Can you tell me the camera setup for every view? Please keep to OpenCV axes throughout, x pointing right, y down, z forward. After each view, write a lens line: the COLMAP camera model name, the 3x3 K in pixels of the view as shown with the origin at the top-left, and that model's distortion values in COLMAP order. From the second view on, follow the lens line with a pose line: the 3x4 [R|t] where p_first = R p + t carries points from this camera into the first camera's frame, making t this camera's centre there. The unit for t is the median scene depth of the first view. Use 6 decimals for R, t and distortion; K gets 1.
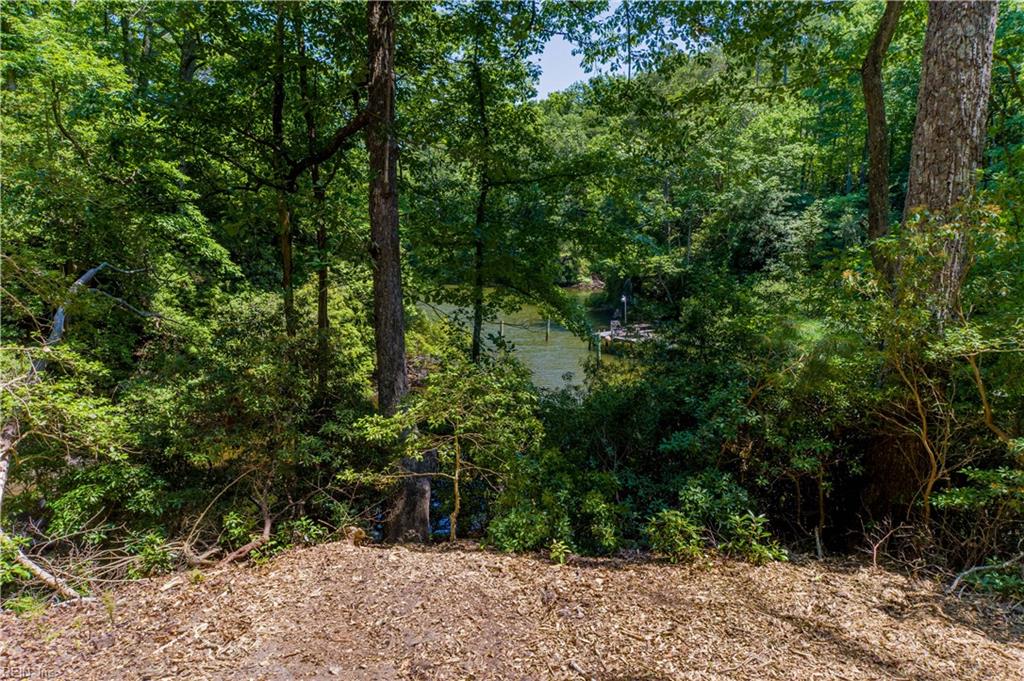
lens RADIAL K [[696.2, 0, 511.9], [0, 696.2, 341.0], [0, 0, 1]] dist [0.013279, 0.002765]
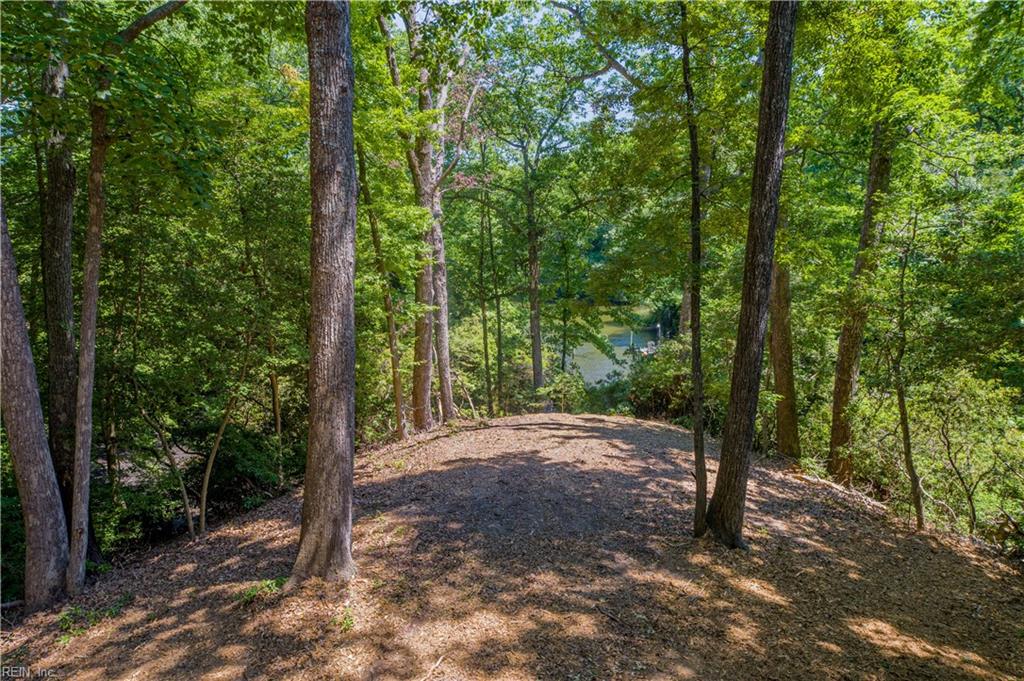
lens RADIAL K [[696.2, 0, 509.6], [0, 696.2, 339.8], [0, 0, 1]] dist [0.013279, 0.002765]
pose [[0.993854, -0.006423, -0.110509, 0.068776], [0.005975, 0.999973, -0.004385, -0.166476], [0.110534, 0.003698, 0.993865, -3.188323]]
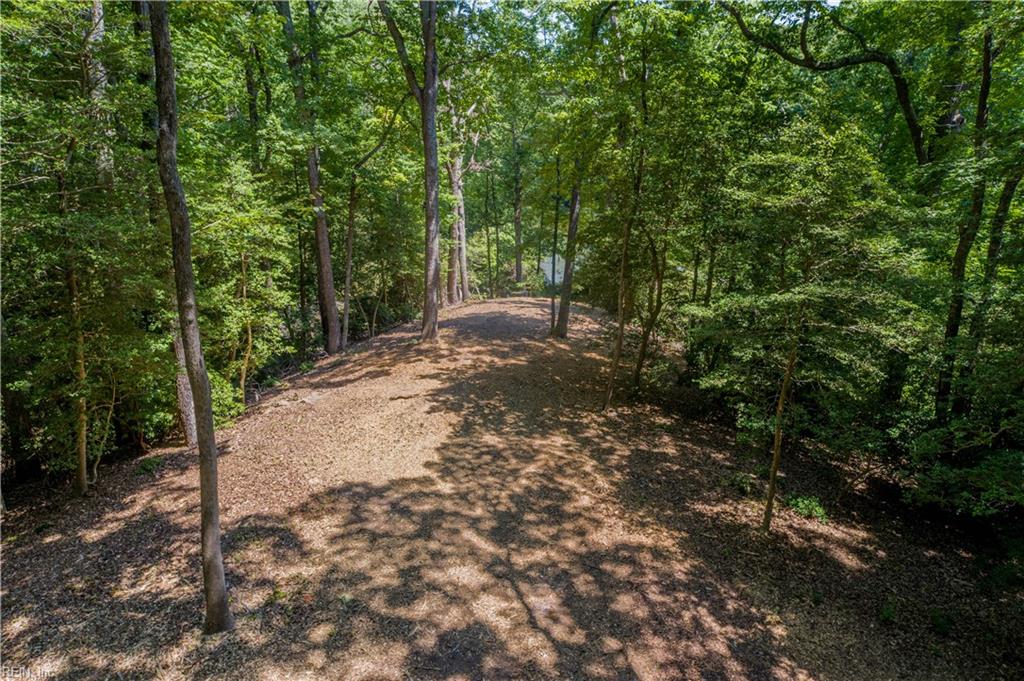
lens RADIAL K [[696.2, 0, 513.6], [0, 696.2, 338.2], [0, 0, 1]] dist [0.013279, 0.002765]
pose [[0.992246, 0.023424, -0.122063, 0.730766], [-0.005552, 0.989453, 0.144745, -0.409728], [0.124166, -0.142945, 0.981911, -6.714712]]
